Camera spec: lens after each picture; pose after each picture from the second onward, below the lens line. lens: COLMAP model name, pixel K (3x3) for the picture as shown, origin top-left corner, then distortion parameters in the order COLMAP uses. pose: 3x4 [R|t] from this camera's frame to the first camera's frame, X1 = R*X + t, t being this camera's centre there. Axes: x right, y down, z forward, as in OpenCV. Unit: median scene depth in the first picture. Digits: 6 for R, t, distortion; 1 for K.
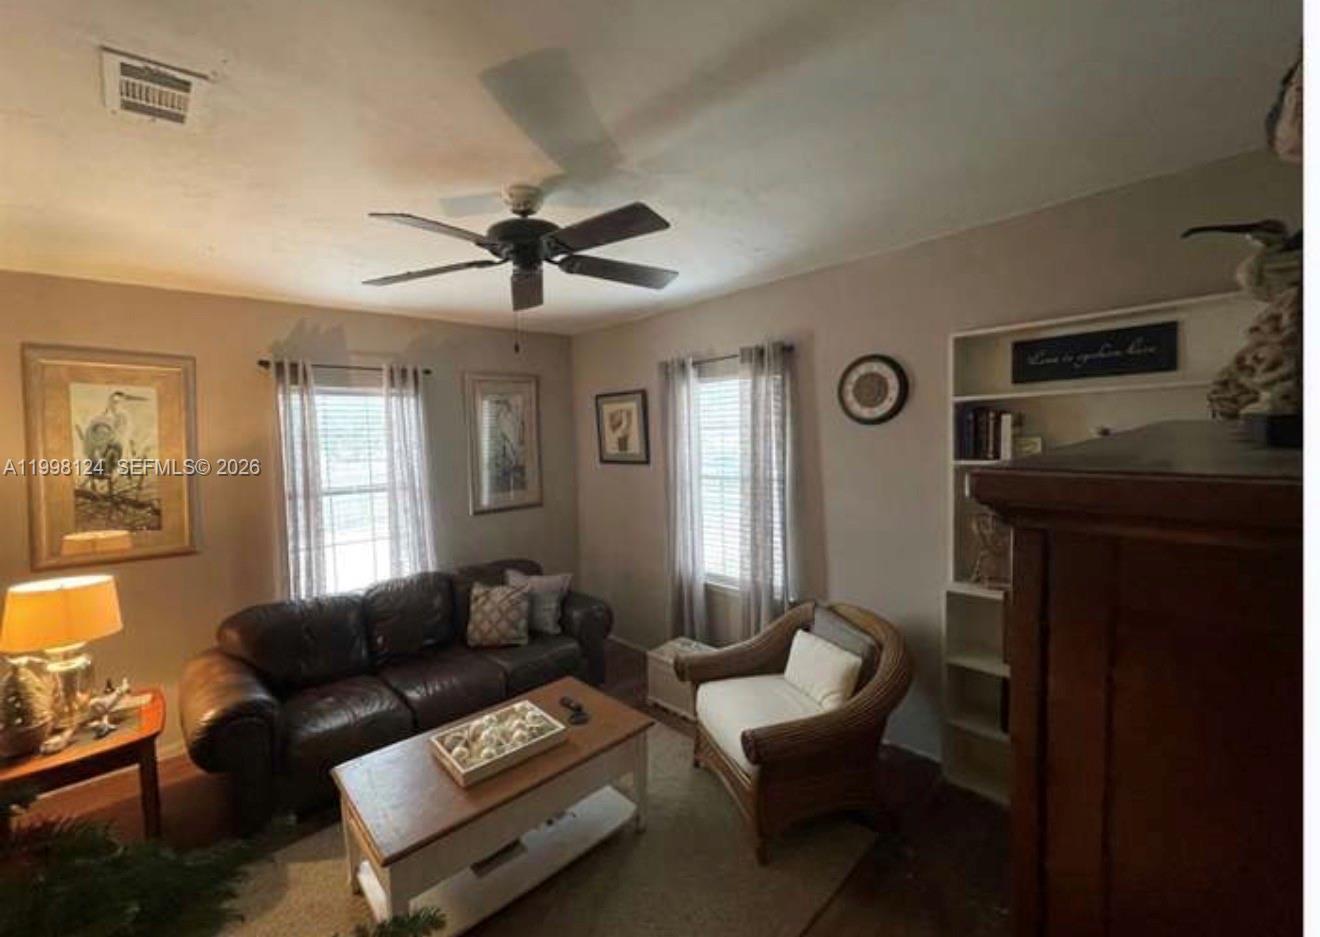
lens RADIAL K [[546.0, 0, 651.3], [0, 546.0, 461.5], [0, 0, 1]] dist [-0.002562, -0.000231]
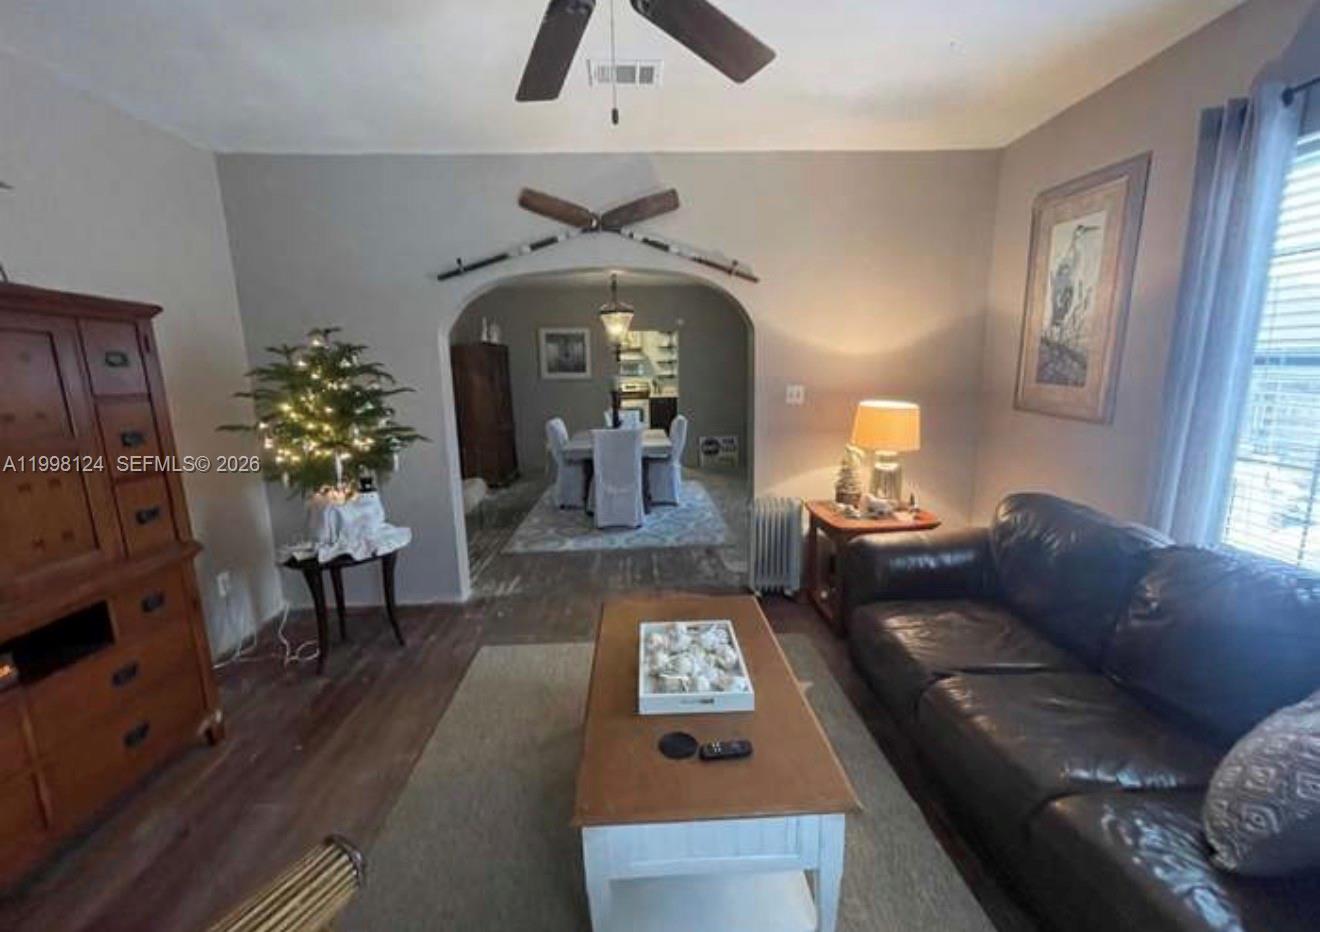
lens RADIAL K [[540.6, 0, 653.0], [0, 540.6, 462.7], [0, 0, 1]] dist [-0.003697, -0.000406]
pose [[-0.655783, 0.174206, -0.734575, 0.198839], [-0.002342, 0.972539, 0.232730, 0.046911], [0.754946, 0.154340, -0.637366, 1.091928]]
